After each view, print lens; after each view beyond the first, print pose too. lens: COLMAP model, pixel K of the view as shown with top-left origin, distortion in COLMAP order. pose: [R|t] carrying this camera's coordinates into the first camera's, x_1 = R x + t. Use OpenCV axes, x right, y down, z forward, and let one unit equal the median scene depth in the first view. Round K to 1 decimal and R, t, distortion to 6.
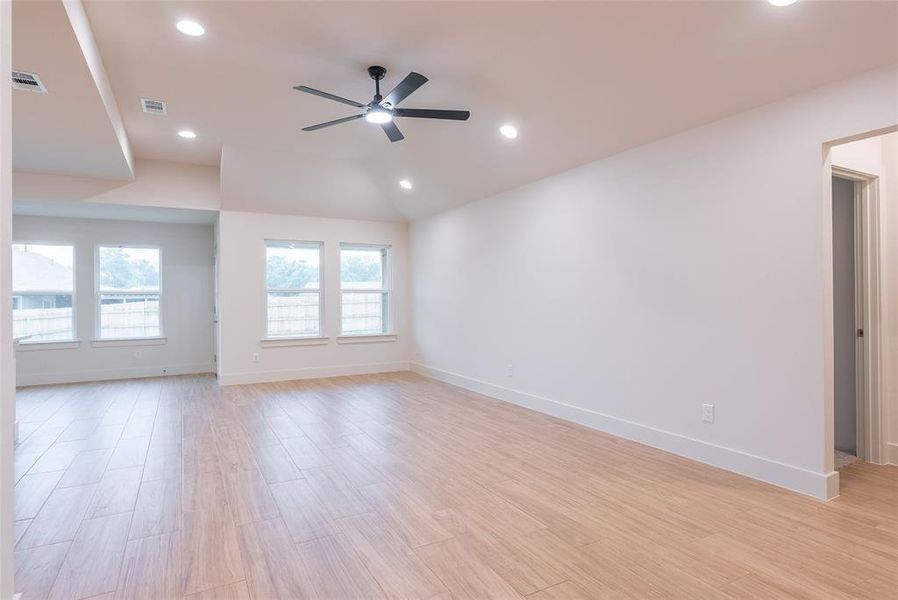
lens RADIAL K [[490.7, 0, 451.6], [0, 490.7, 300.3], [0, 0, 1]] dist [-0.001465, -0.001422]
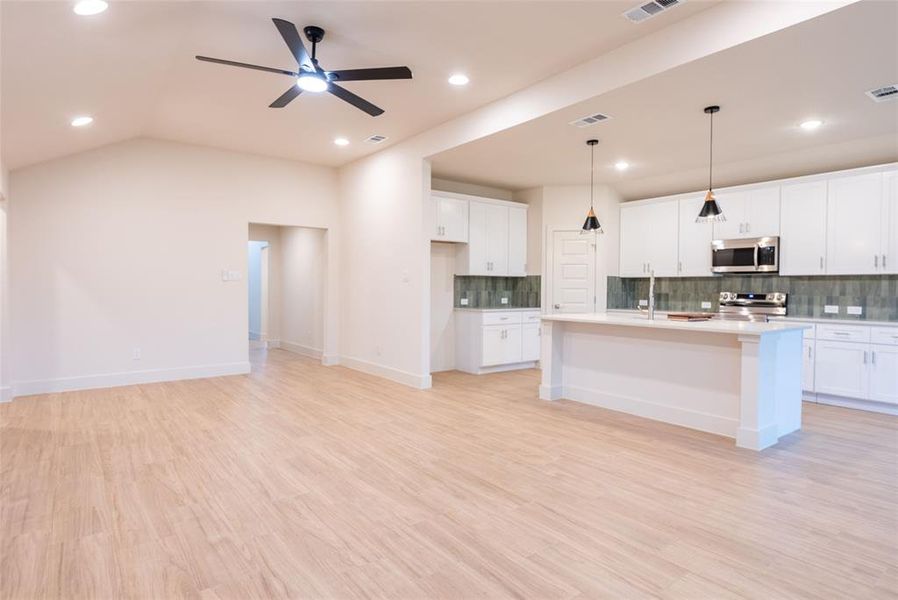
lens RADIAL K [[490.7, 0, 450.4], [0, 490.7, 296.7], [0, 0, 1]] dist [-0.001465, -0.001422]
pose [[-0.989245, 0.005297, -0.146171, -0.144057], [0.001652, 0.999685, 0.025049, -0.004940], [0.146258, 0.024538, -0.988942, 1.048545]]
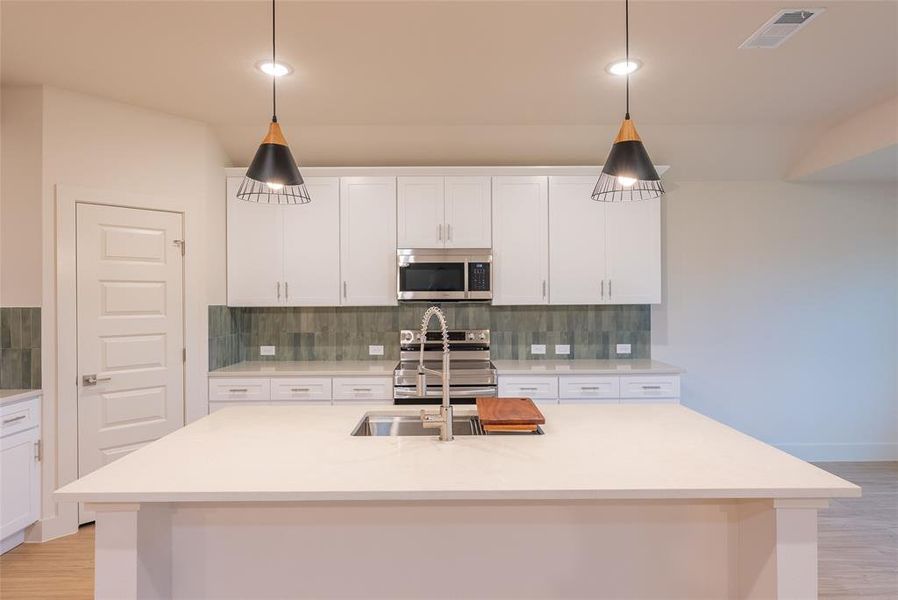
lens RADIAL K [[490.7, 0, 446.7], [0, 490.7, 297.7], [0, 0, 1]] dist [-0.001465, -0.001422]
pose [[-0.480434, 0.011329, -0.876958, -0.284619], [0.007777, 0.999932, 0.008657, -0.032076], [0.876996, -0.002661, -0.480490, 0.560489]]
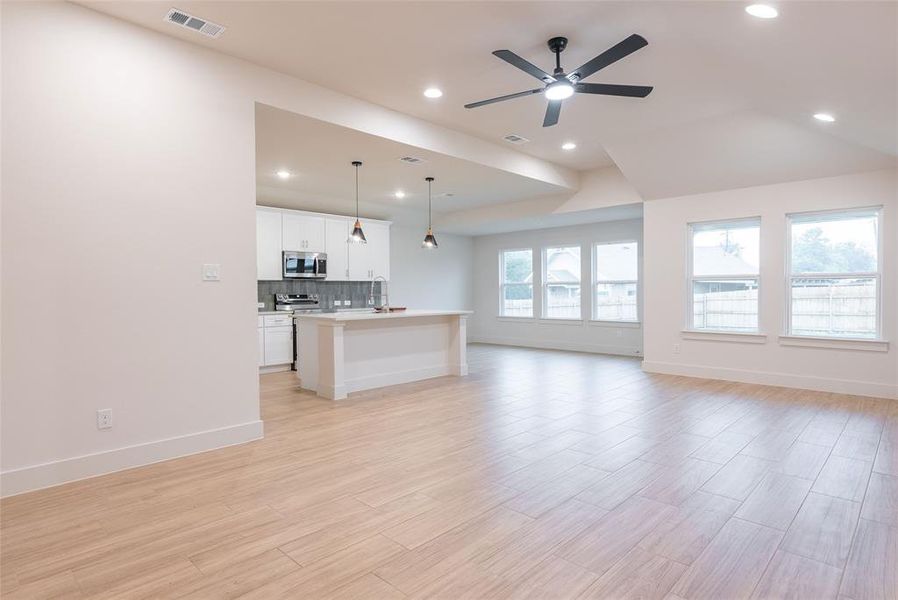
lens RADIAL K [[490.7, 0, 447.1], [0, 490.7, 297.8], [0, 0, 1]] dist [-0.001465, -0.001422]
pose [[0.288745, 0.019728, -0.957203, 0.369993], [0.001142, 0.999780, 0.020950, -0.002779], [0.957405, -0.007142, 0.288659, 0.286576]]
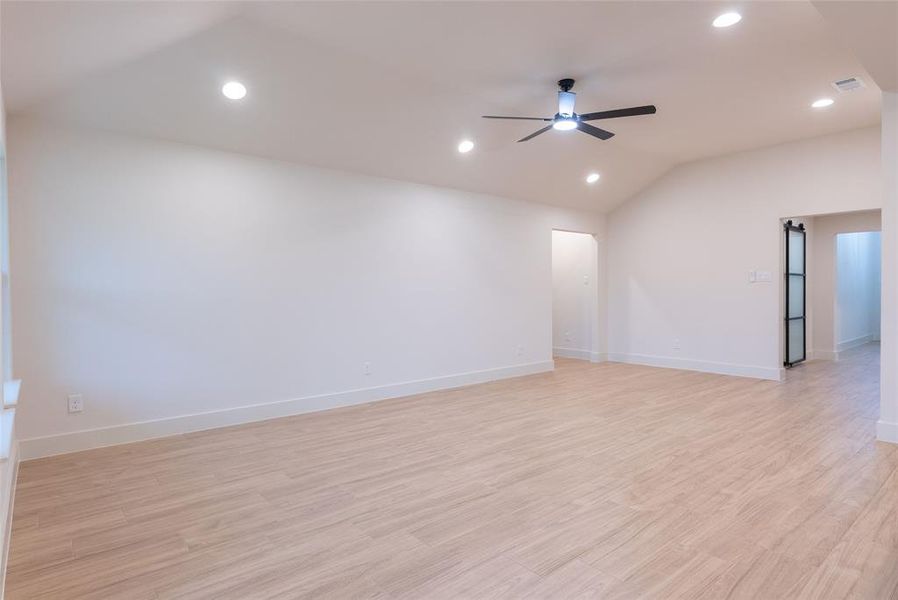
lens RADIAL K [[490.7, 0, 450.8], [0, 490.7, 293.0], [0, 0, 1]] dist [-0.001465, -0.001422]
pose [[-0.199094, 0.004233, 0.979971, -0.645822], [0.011834, 0.999928, -0.001915, 0.002761], [-0.979909, 0.011216, -0.199129, 0.803479]]
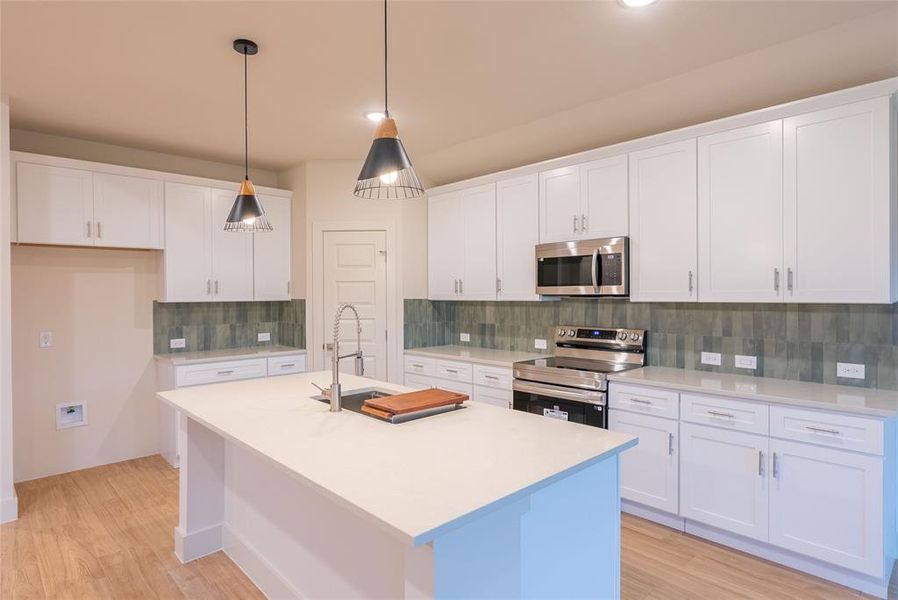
lens RADIAL K [[490.7, 0, 447.6], [0, 490.7, 296.5], [0, 0, 1]] dist [-0.001465, -0.001422]
pose [[-0.967657, 0.016903, -0.251702, -0.496099], [0.014516, 0.999830, 0.011341, -0.031621], [0.251851, 0.007320, -0.967738, 0.756302]]
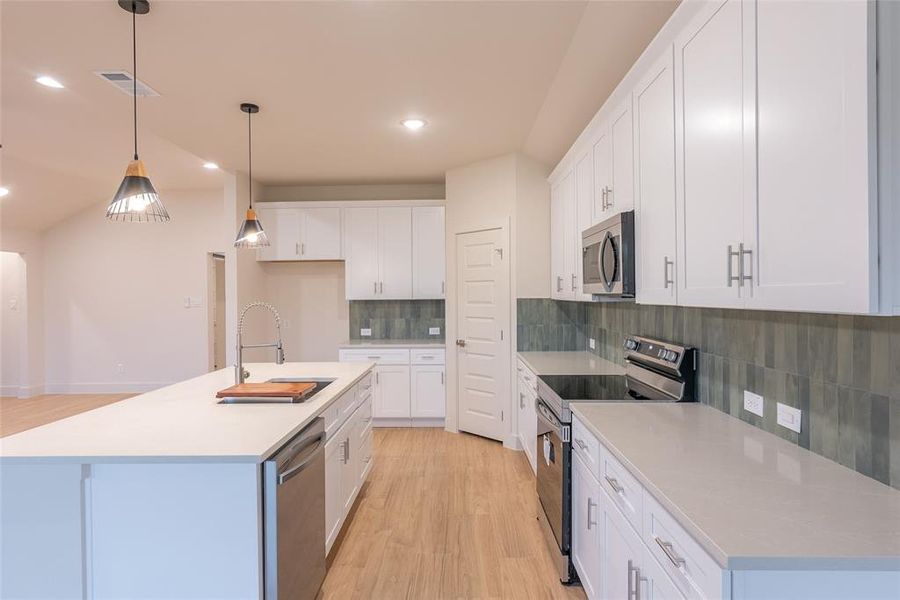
lens RADIAL K [[491.8, 0, 447.6], [0, 491.8, 298.7], [0, 0, 1]] dist [-0.001465, -0.001422]
pose [[-0.864616, 0.012915, 0.502267, -0.839547], [0.018576, 0.999808, 0.006269, -0.026642], [-0.502090, 0.014751, -0.864690, 0.690132]]
